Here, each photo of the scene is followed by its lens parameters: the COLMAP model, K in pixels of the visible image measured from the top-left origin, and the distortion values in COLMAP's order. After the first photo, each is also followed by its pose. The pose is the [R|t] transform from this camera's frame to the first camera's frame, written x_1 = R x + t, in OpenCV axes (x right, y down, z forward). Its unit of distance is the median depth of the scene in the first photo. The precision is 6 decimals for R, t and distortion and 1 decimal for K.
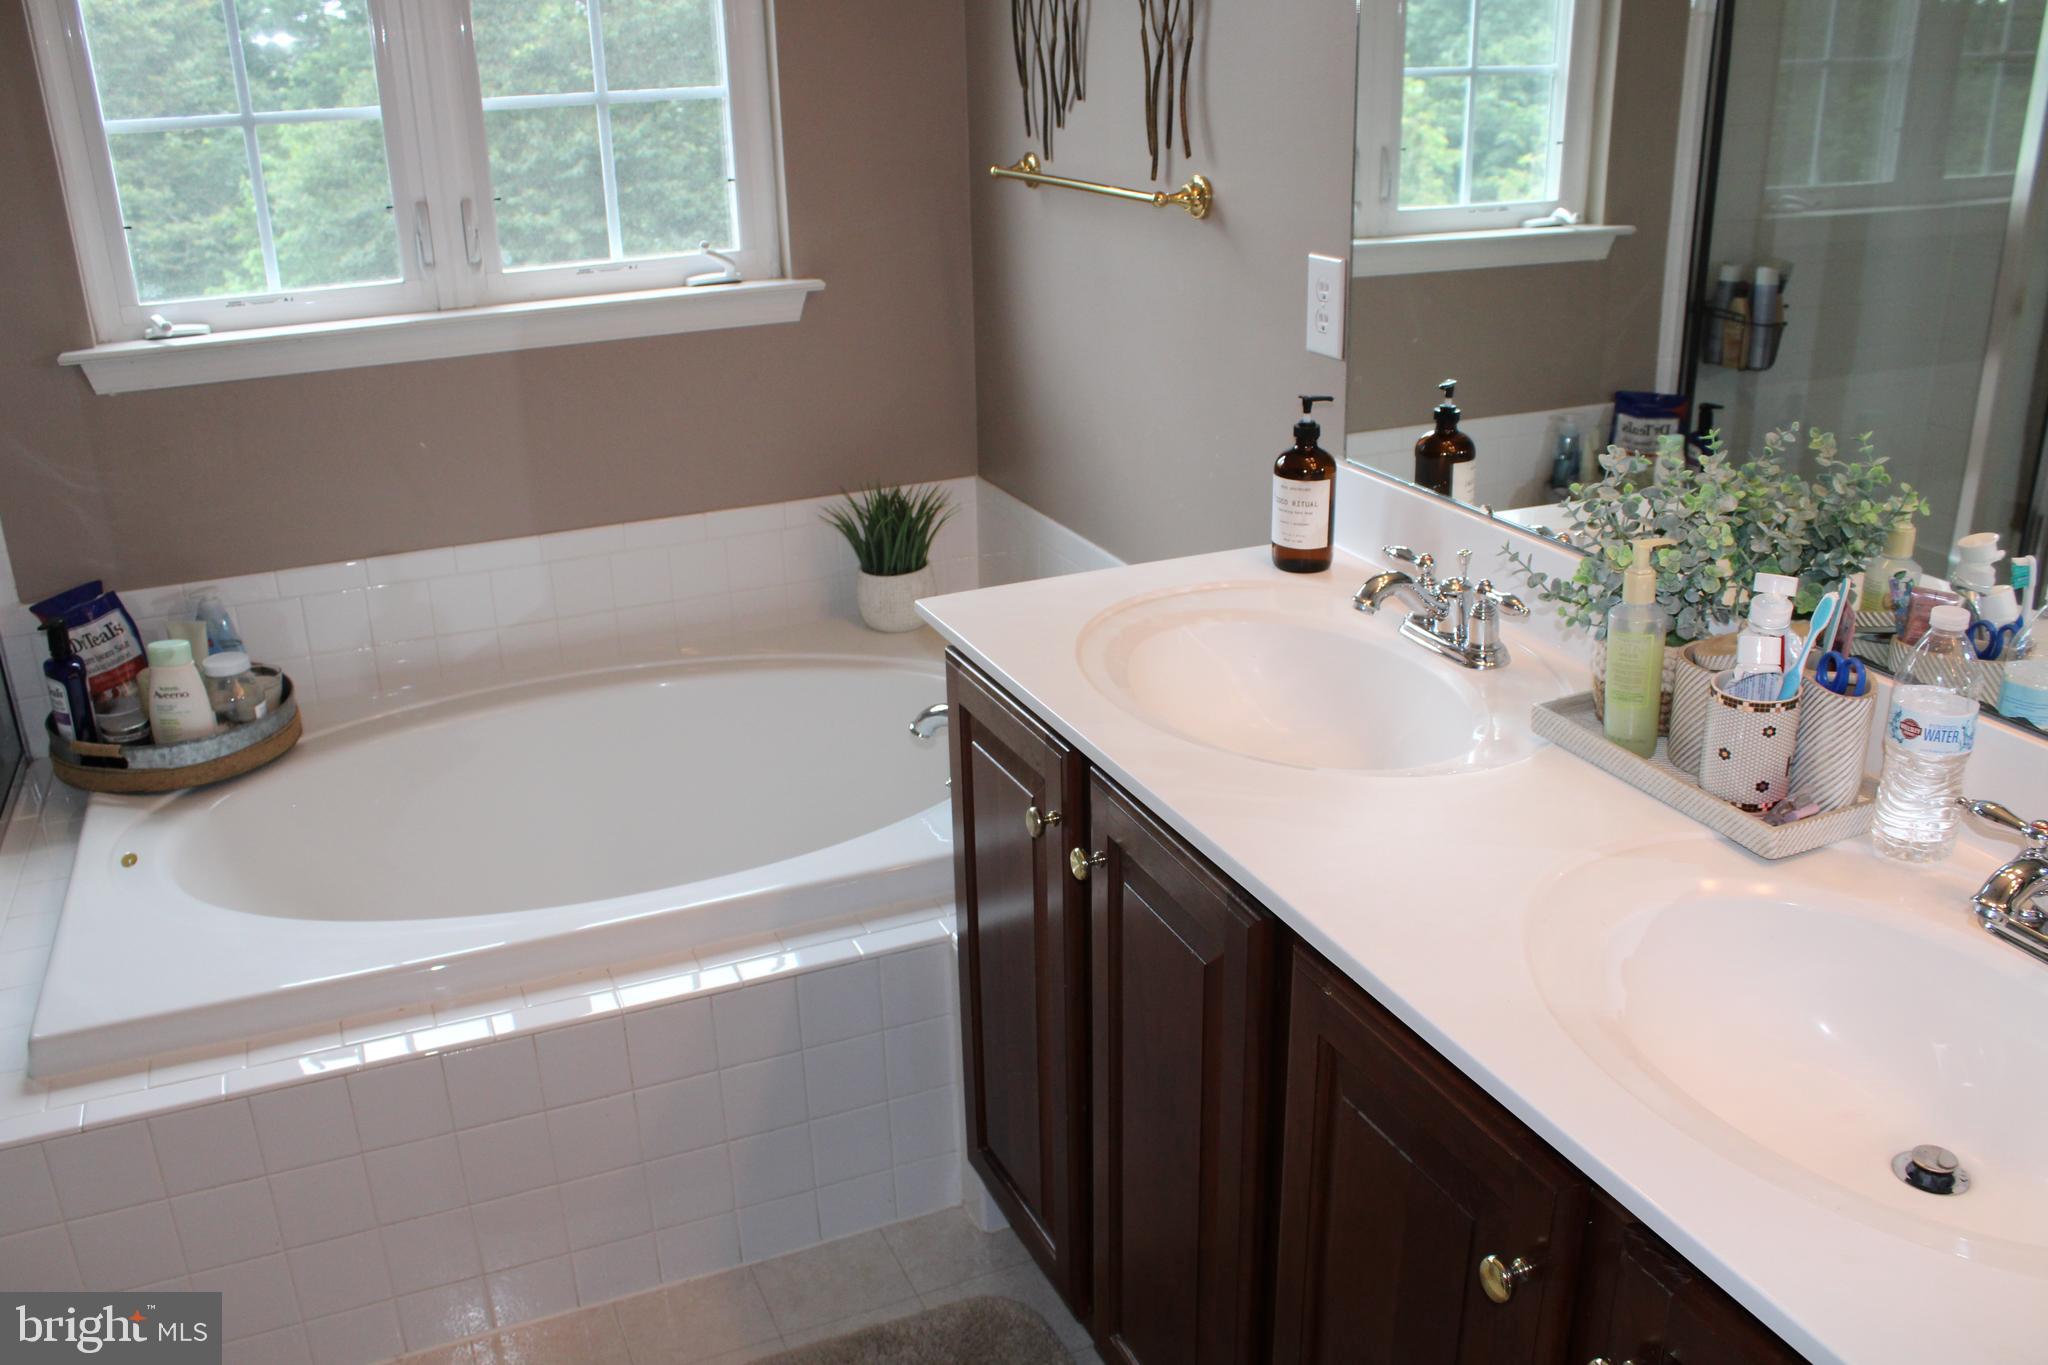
lens RADIAL K [[1731.1, 0, 1027.6], [0, 1731.1, 700.2], [0, 0, 1]] dist [-0.165590, 0.153714]
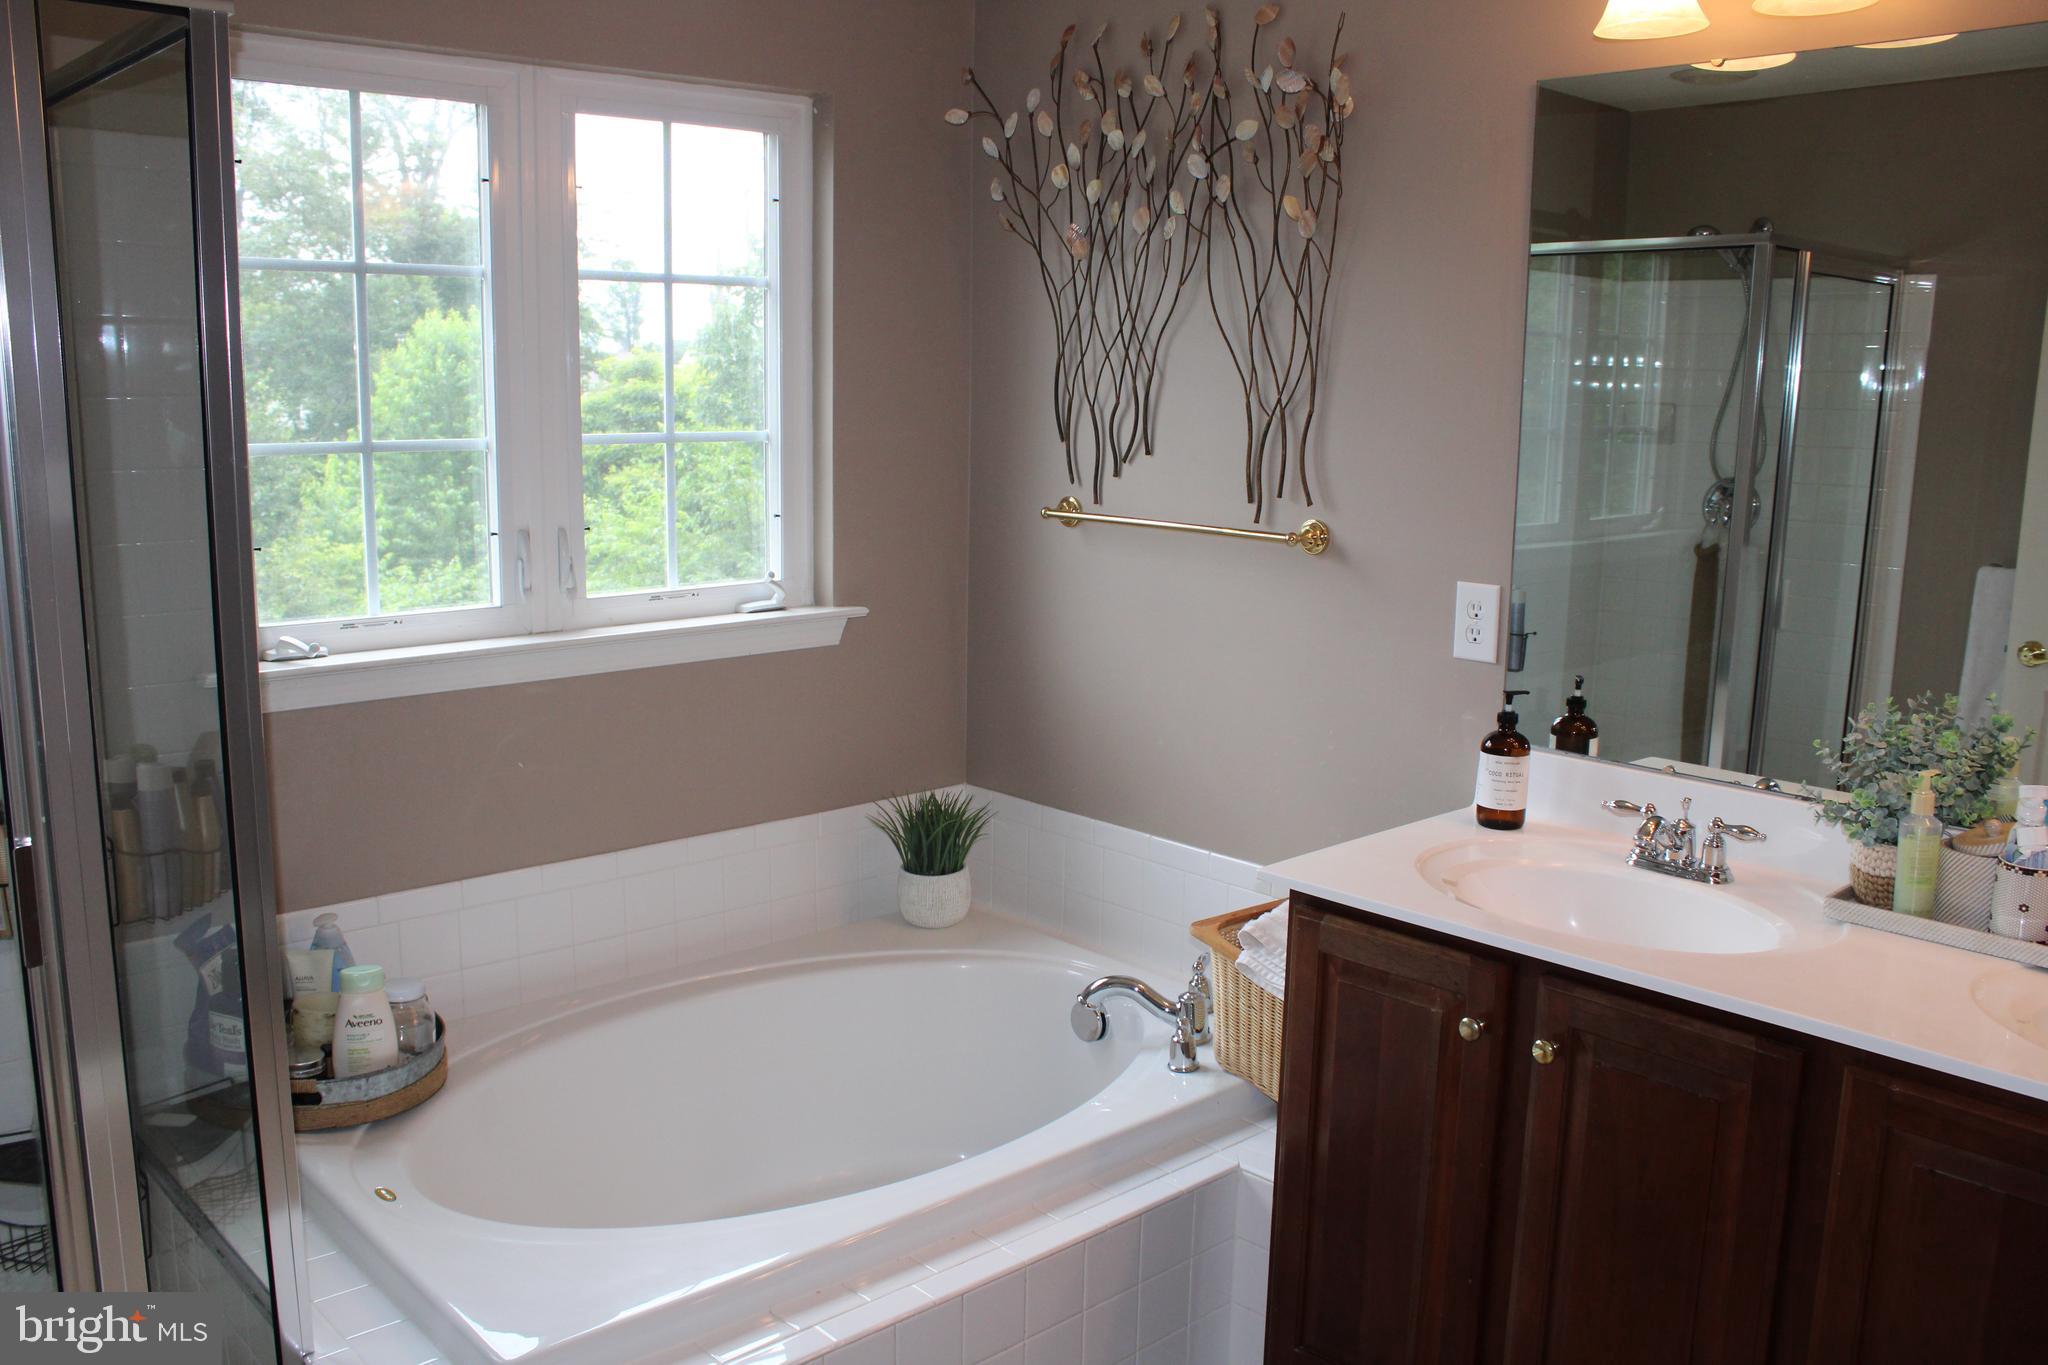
lens RADIAL K [[1738.9, 0, 1024.0], [0, 1738.9, 682.5], [0, 0, 1]] dist [-0.068608, -0.003837]
pose [[0.944948, -0.021880, 0.326487, -0.463725], [0.085698, 0.979484, -0.182392, 0.017593], [-0.315798, 0.200330, 0.927437, -0.072024]]
